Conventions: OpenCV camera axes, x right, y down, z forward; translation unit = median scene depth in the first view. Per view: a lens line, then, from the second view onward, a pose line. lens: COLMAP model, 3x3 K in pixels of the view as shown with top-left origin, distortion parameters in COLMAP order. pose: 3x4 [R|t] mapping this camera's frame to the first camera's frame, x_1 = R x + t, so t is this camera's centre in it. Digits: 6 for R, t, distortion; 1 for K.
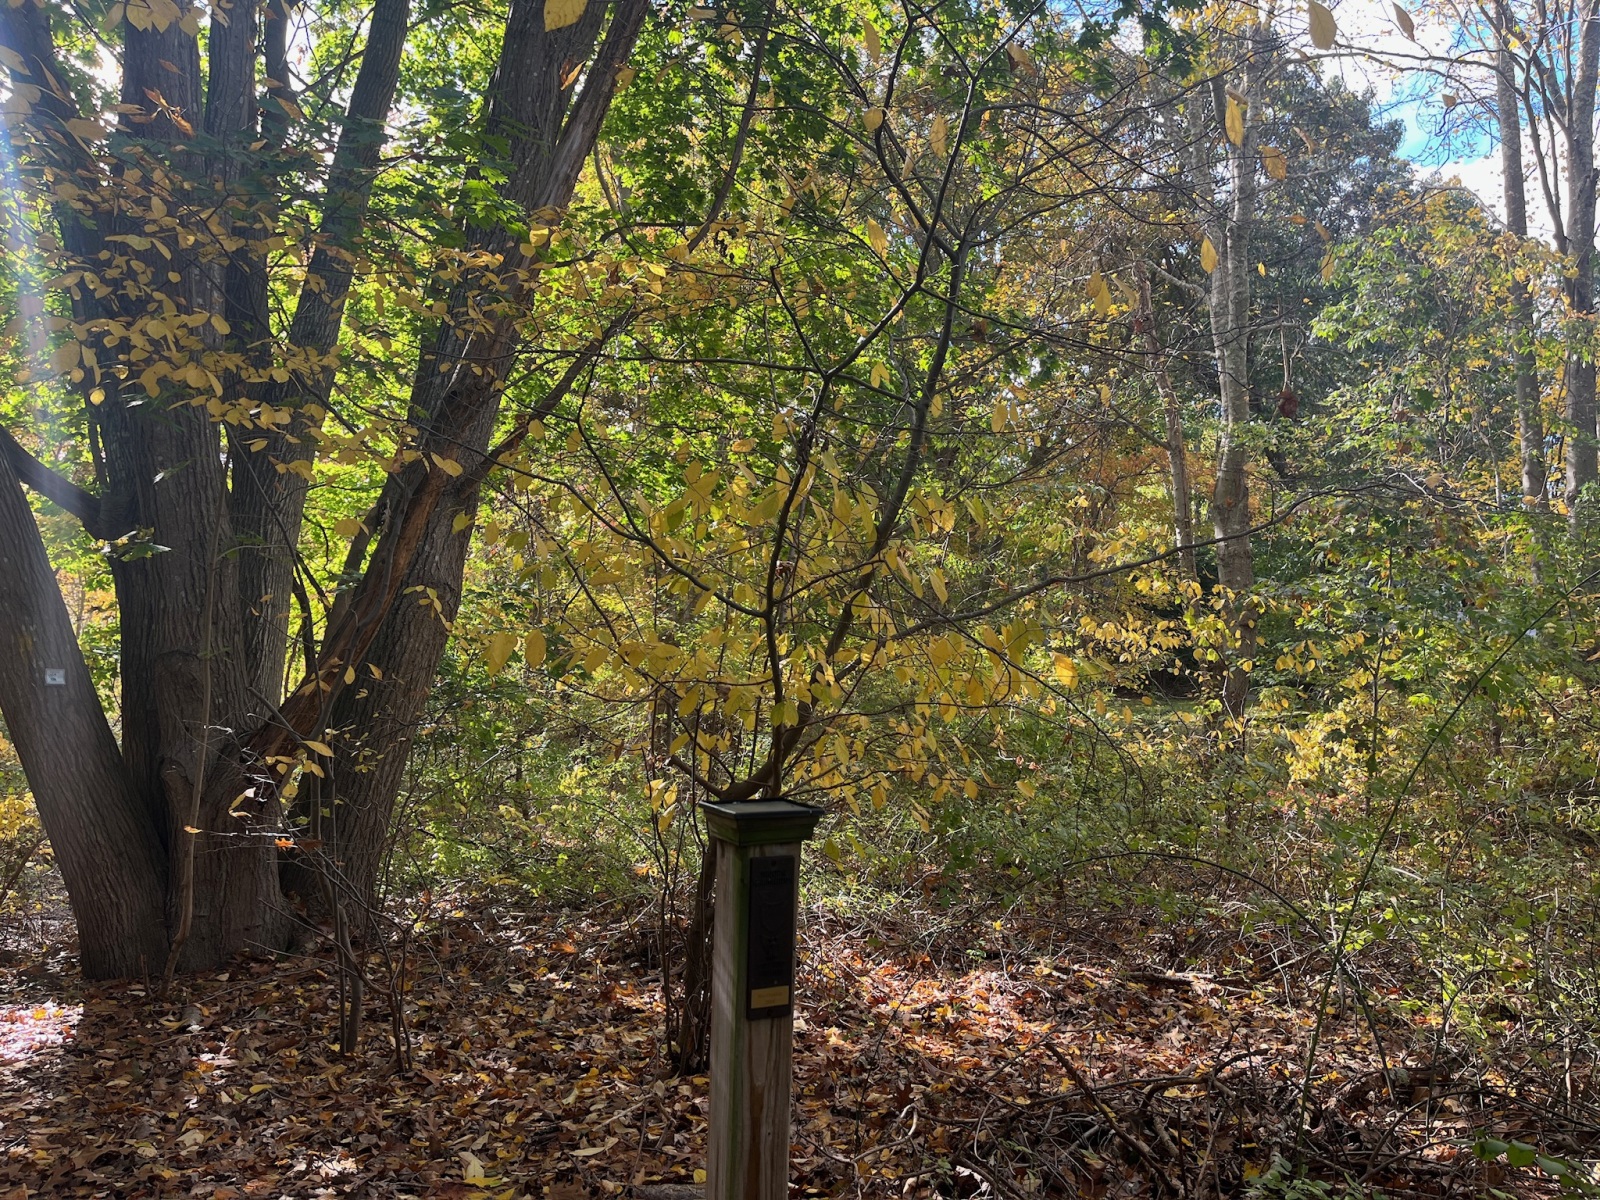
lens RADIAL K [[1195.8, 0, 804.9], [0, 1195.8, 597.1], [0, 0, 1]] dist [0.045538, -0.062931]
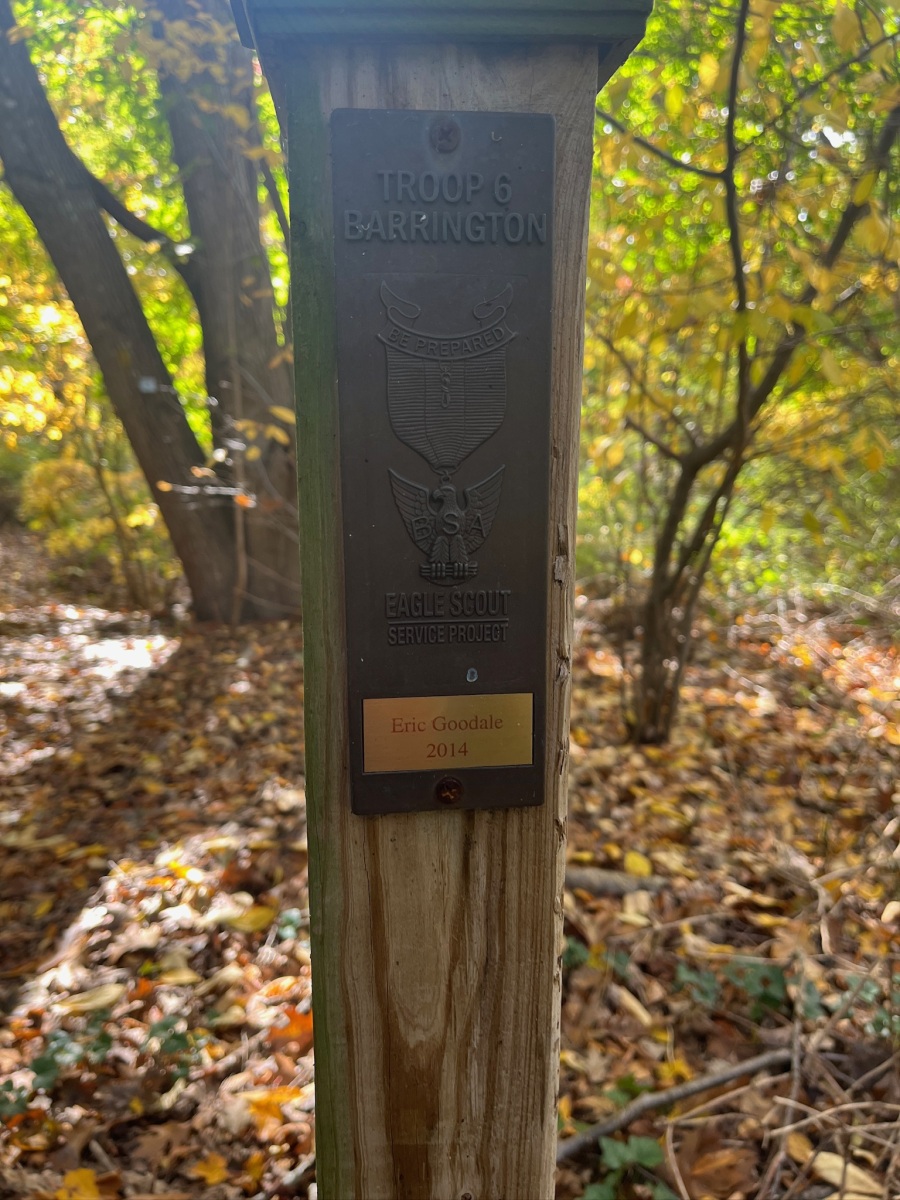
lens RADIAL K [[896.8, 0, 445.4], [0, 896.8, 595.9], [0, 0, 1]] dist [0.045538, -0.062931]
pose [[0.932397, 0.047185, -0.358343, 0.011838], [0.044135, 0.969159, 0.242452, 0.095161], [0.358732, -0.241877, 0.901558, 0.315661]]
